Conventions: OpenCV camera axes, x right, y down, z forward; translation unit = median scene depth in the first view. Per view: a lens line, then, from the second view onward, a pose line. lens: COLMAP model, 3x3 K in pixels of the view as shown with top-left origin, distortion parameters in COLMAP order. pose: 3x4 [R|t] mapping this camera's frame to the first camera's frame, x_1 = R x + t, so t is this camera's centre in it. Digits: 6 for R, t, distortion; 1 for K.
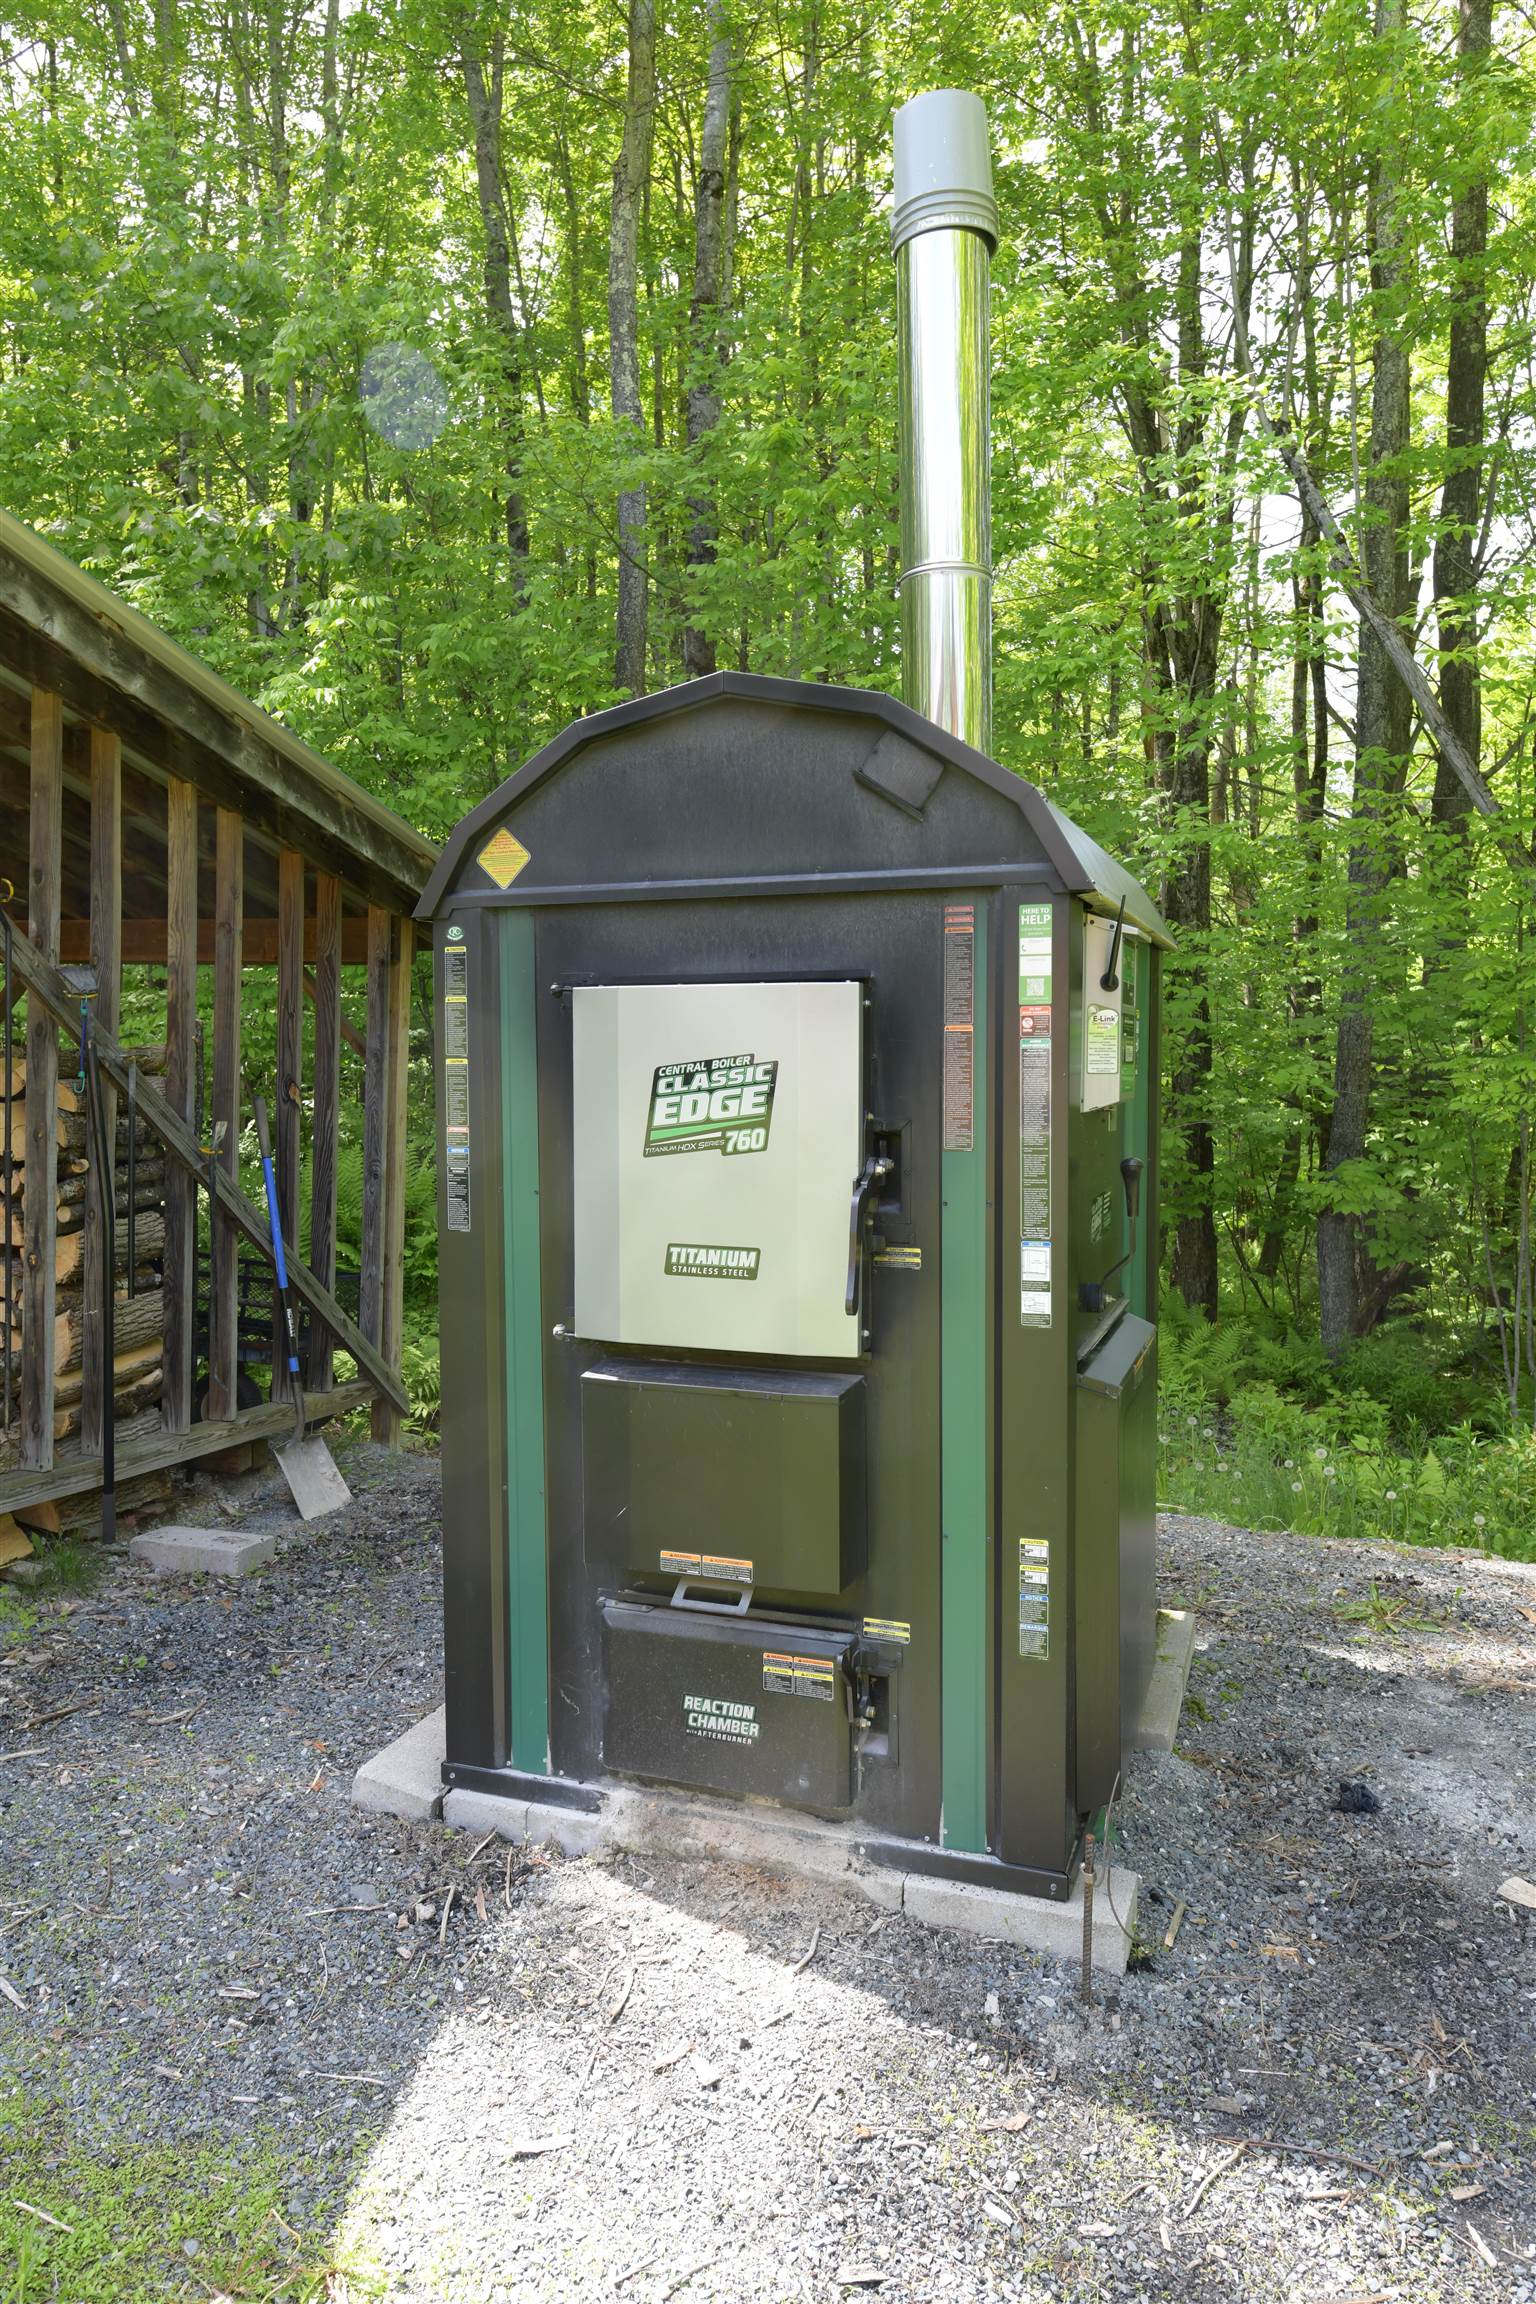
lens RADIAL K [[1530.0, 0, 767.5], [0, 1530.0, 1157.7], [0, 0, 1]] dist [-0.005351, -0.000601]
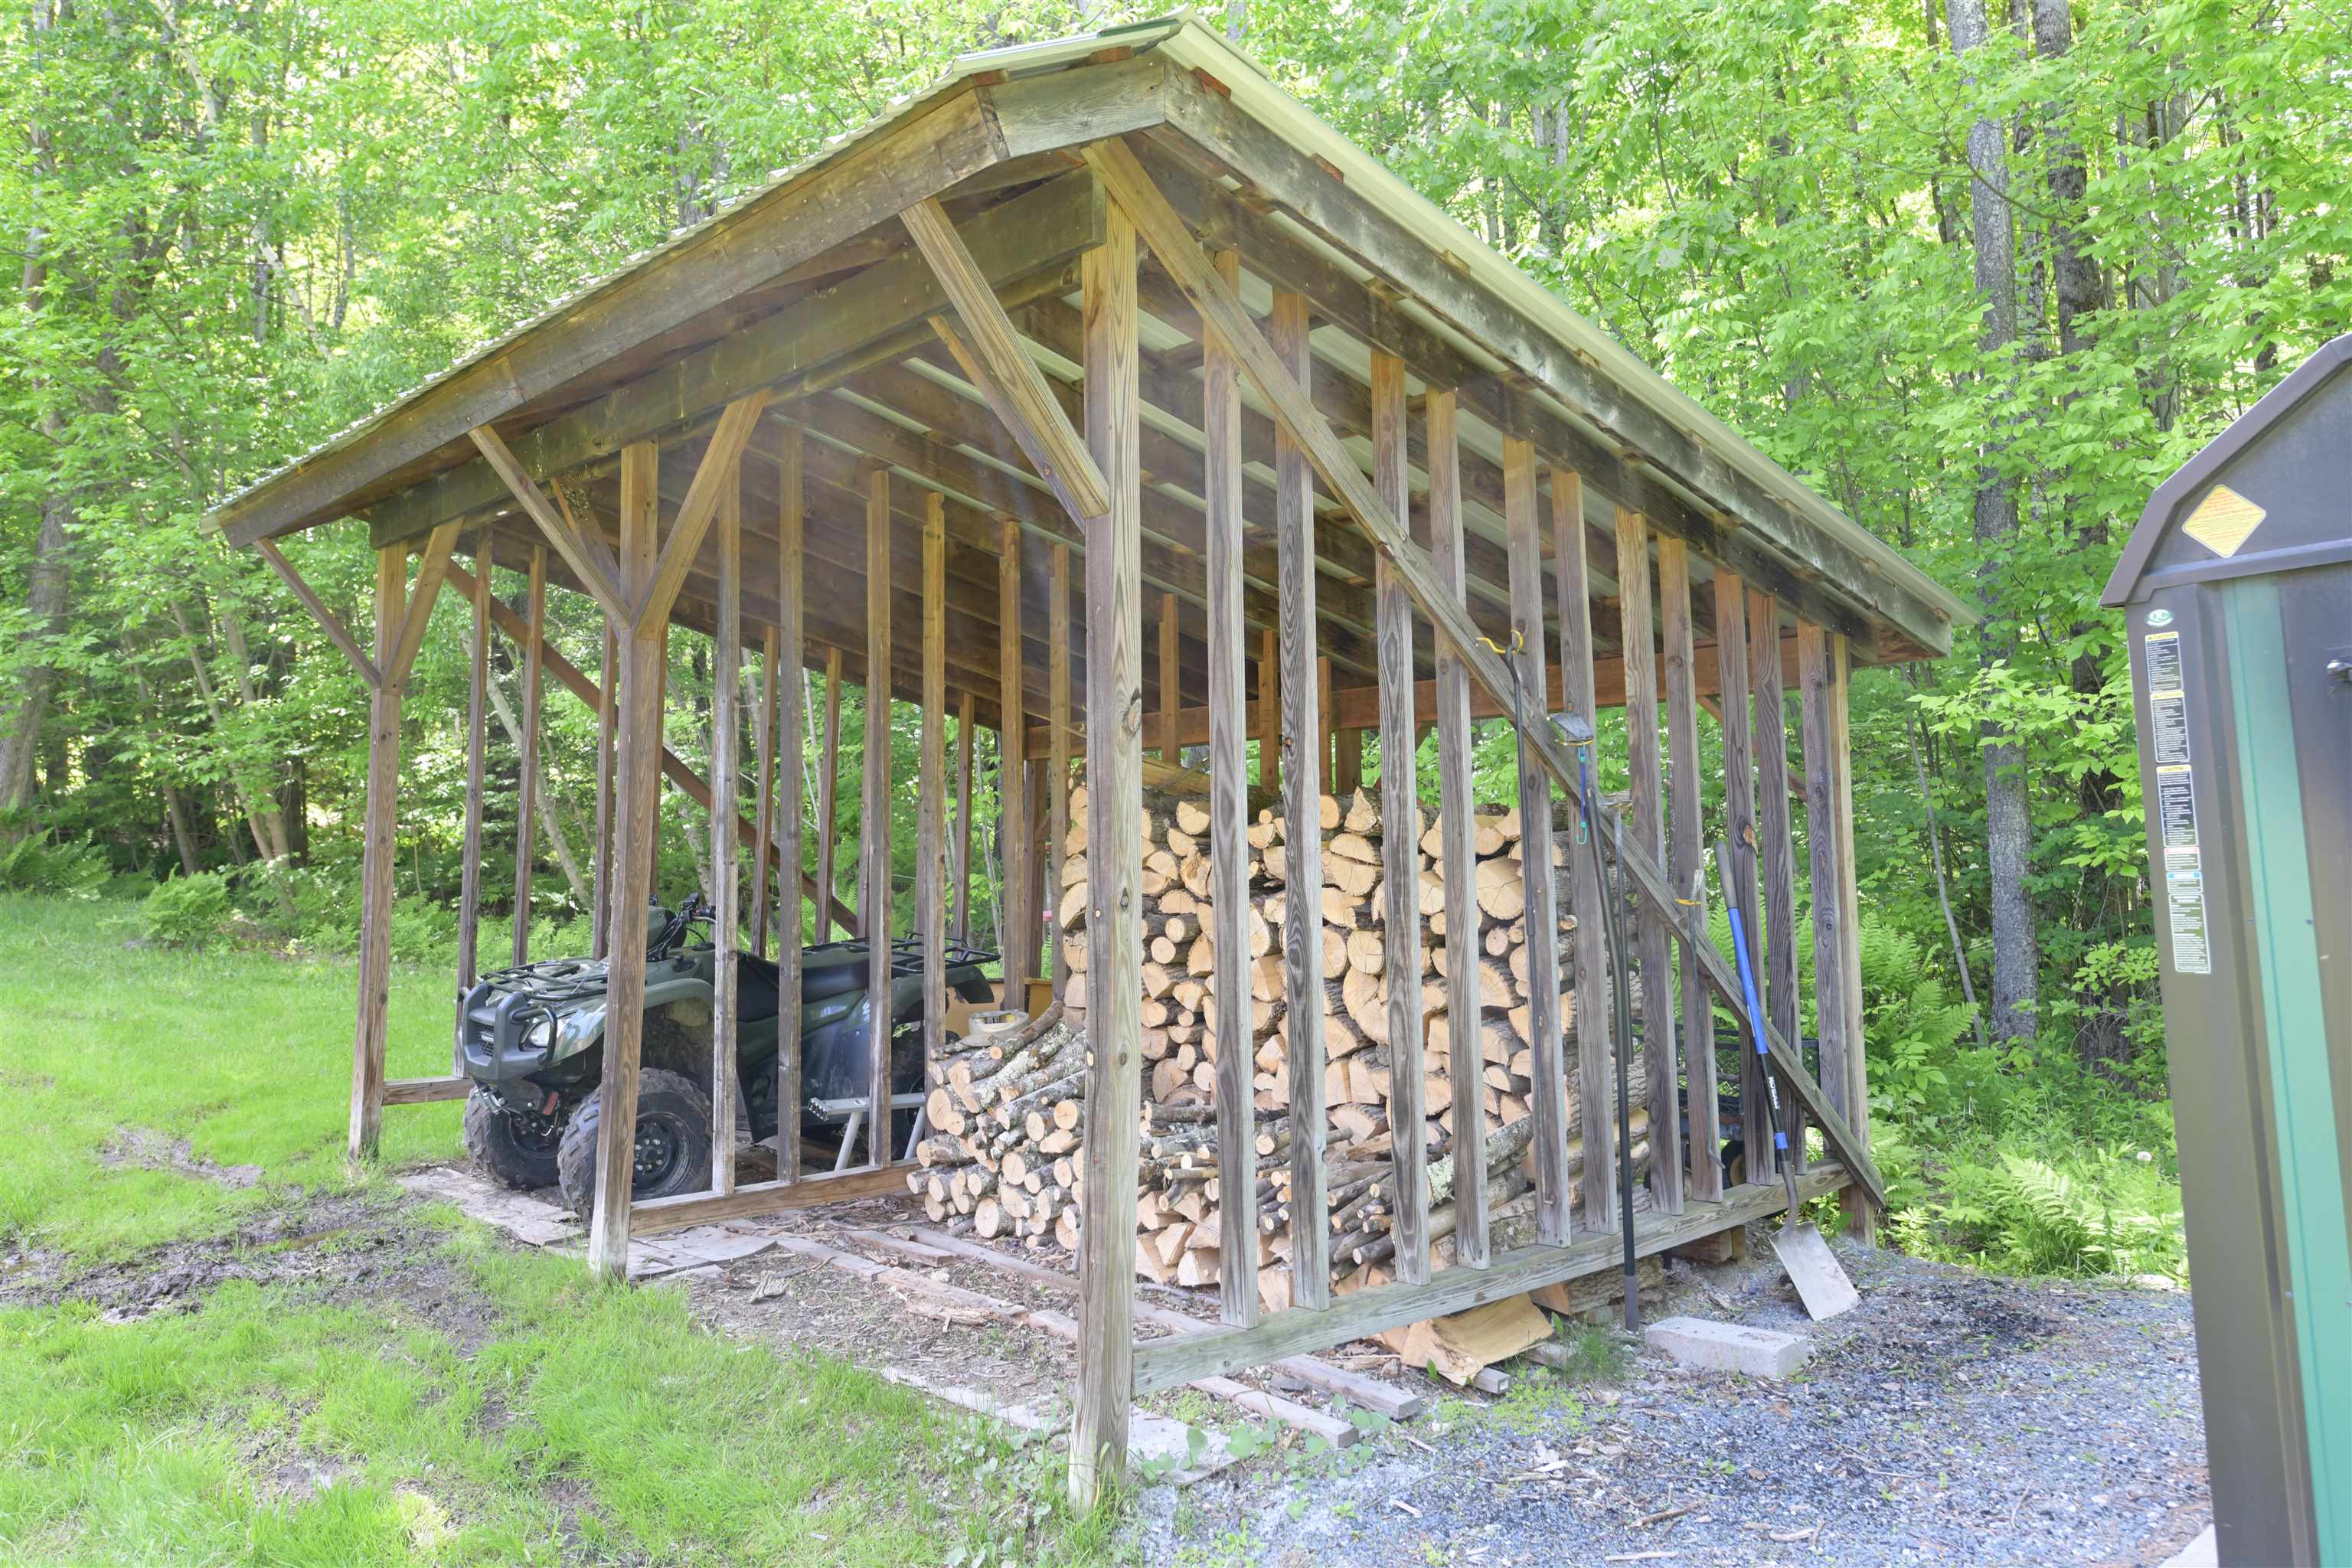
lens RADIAL K [[1682.3, 0, 1175.6], [0, 1682.3, 784.5], [0, 0, 1]] dist [0.011631, -0.000782]
pose [[0.880579, -0.074718, -0.467971, -0.169406], [0.036346, 0.995232, -0.090510, 0.006282], [0.472503, 0.062692, 0.879097, -0.046330]]
